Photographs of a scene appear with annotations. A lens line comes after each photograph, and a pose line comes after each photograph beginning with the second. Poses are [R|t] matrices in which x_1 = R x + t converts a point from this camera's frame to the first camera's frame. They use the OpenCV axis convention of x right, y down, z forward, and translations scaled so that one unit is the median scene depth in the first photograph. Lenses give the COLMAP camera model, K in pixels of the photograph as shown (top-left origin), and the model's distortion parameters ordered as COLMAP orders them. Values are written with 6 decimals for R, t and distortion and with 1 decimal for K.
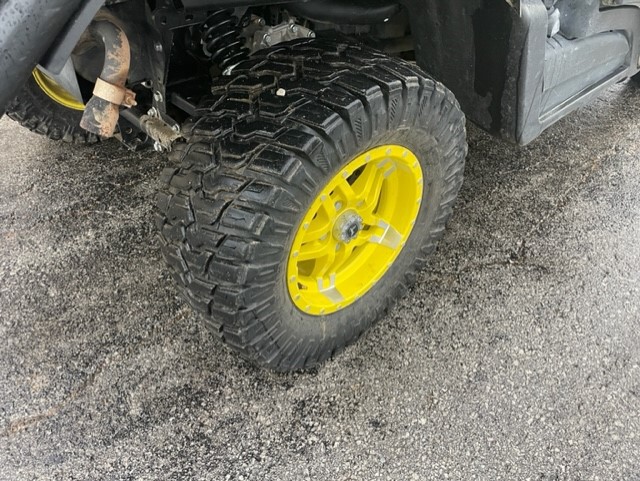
lens RADIAL K [[496.1, 0, 316.1], [0, 496.1, 240.8], [0, 0, 1]] dist [0.052319, -0.042958]
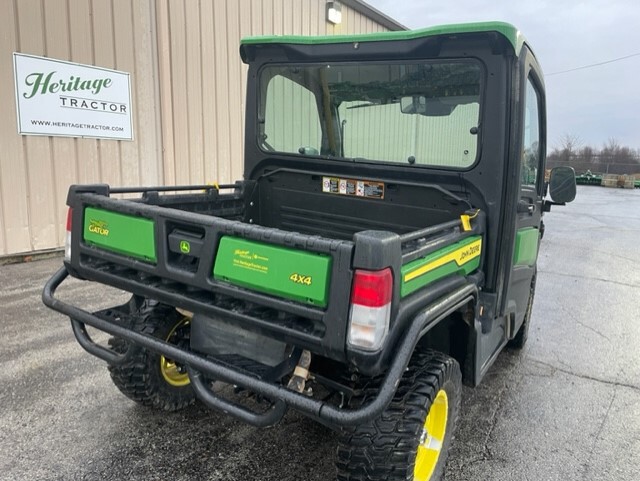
lens RADIAL K [[496.1, 0, 317.5], [0, 496.1, 237.8], [0, 0, 1]] dist [0.052319, -0.042958]
pose [[0.960402, 0.010569, 0.278417, -0.584923], [0.126717, 0.873380, -0.470267, 0.108163], [-0.248134, 0.486925, 0.837456, -0.589484]]
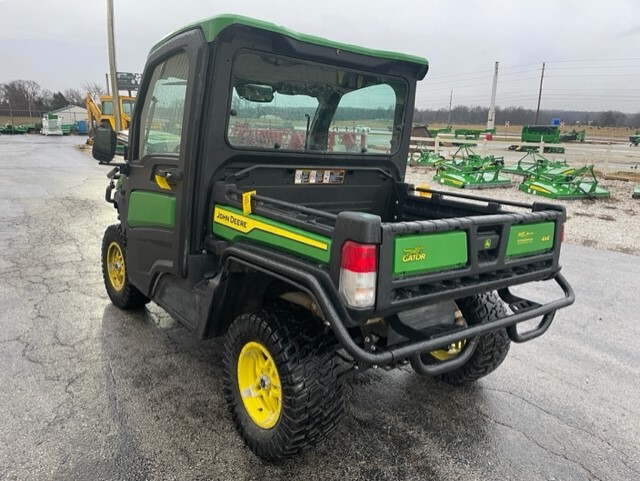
lens RADIAL K [[496.1, 0, 323.6], [0, 496.1, 239.2], [0, 0, 1]] dist [0.052319, -0.042958]
pose [[0.067583, -0.206104, 0.976194, -1.981773], [0.595760, 0.793183, 0.126220, -0.917311], [-0.800314, 0.573046, 0.176394, 0.565406]]
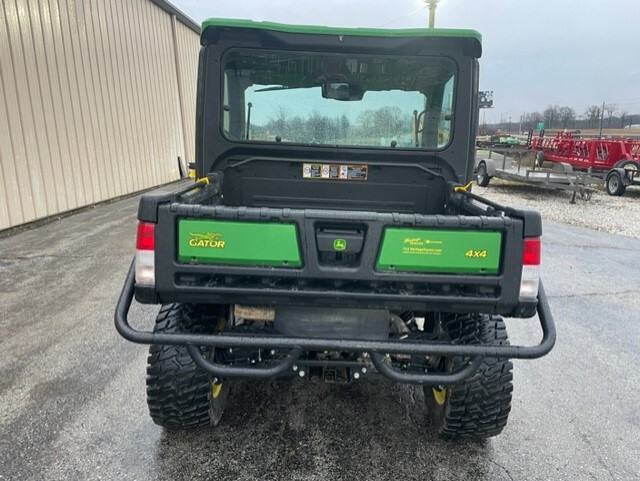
lens RADIAL K [[496.1, 0, 328.6], [0, 496.1, 239.3], [0, 0, 1]] dist [0.052319, -0.042958]
pose [[0.664354, -0.137030, 0.734749, -1.429740], [0.457093, 0.852274, -0.254352, -0.174279], [-0.591354, 0.504828, 0.628847, -0.272137]]
